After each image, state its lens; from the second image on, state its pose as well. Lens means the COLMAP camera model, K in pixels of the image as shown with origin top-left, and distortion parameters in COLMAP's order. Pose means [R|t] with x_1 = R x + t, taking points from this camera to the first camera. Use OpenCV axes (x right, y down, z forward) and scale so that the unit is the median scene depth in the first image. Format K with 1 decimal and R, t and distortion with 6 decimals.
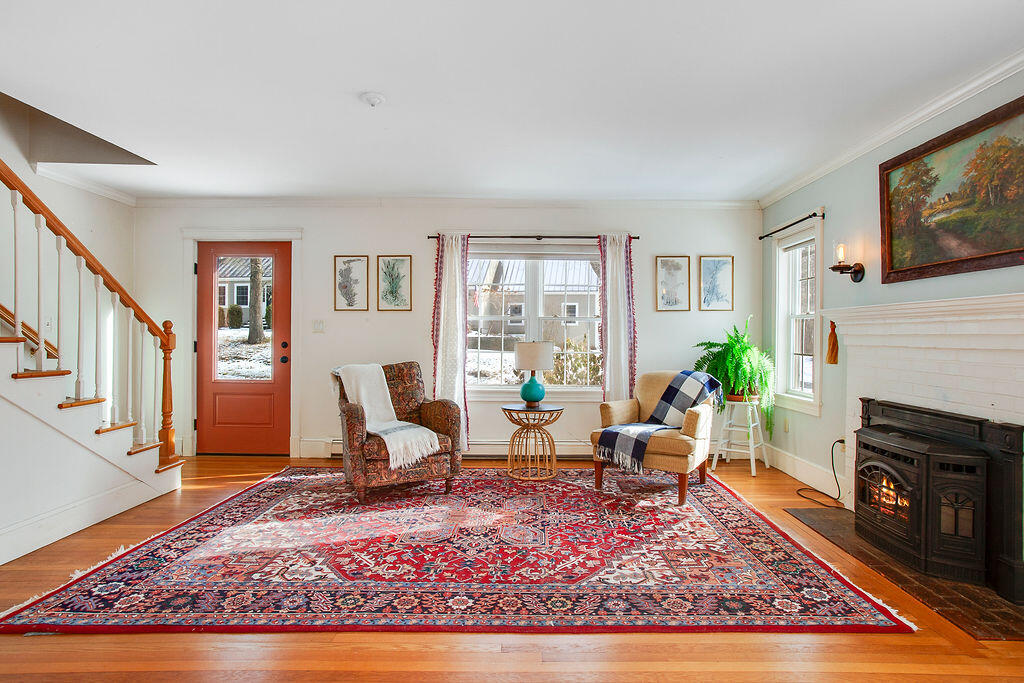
lens RADIAL K [[572.9, 0, 512.0], [0, 572.9, 341.5], [0, 0, 1]] dist [-0.082407, 0.062291]
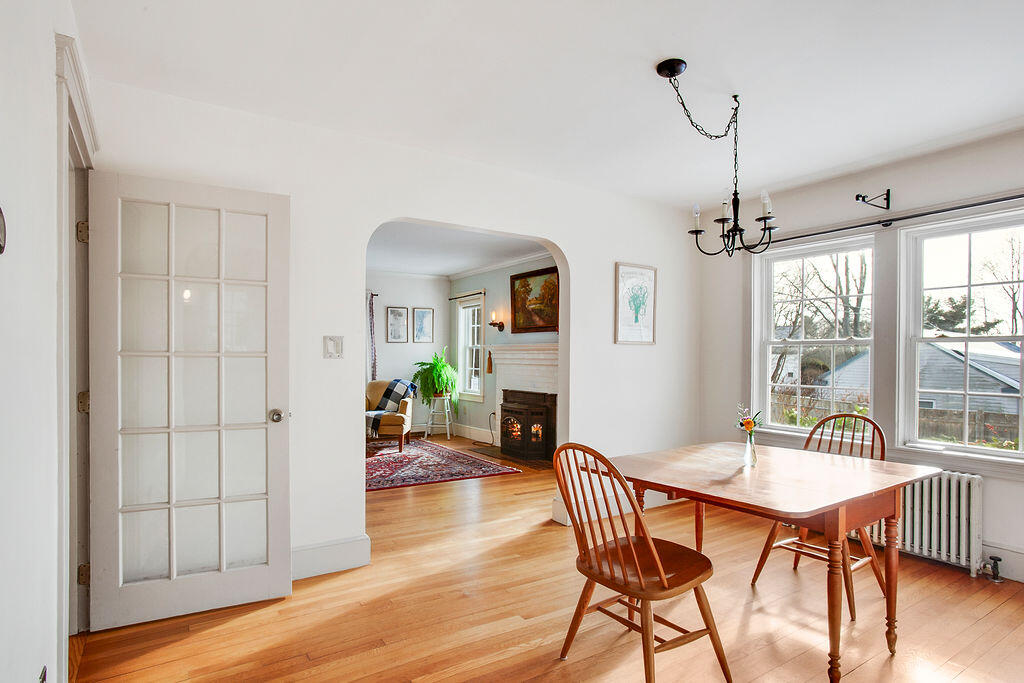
lens RADIAL K [[572.9, 0, 512.0], [0, 572.9, 341.5], [0, 0, 1]] dist [-0.082407, 0.062291]
pose [[0.838686, 0.014277, 0.544428, -0.453674], [0.004696, 0.999430, -0.033444, -0.003213], [-0.544595, 0.030606, 0.838141, -0.720215]]
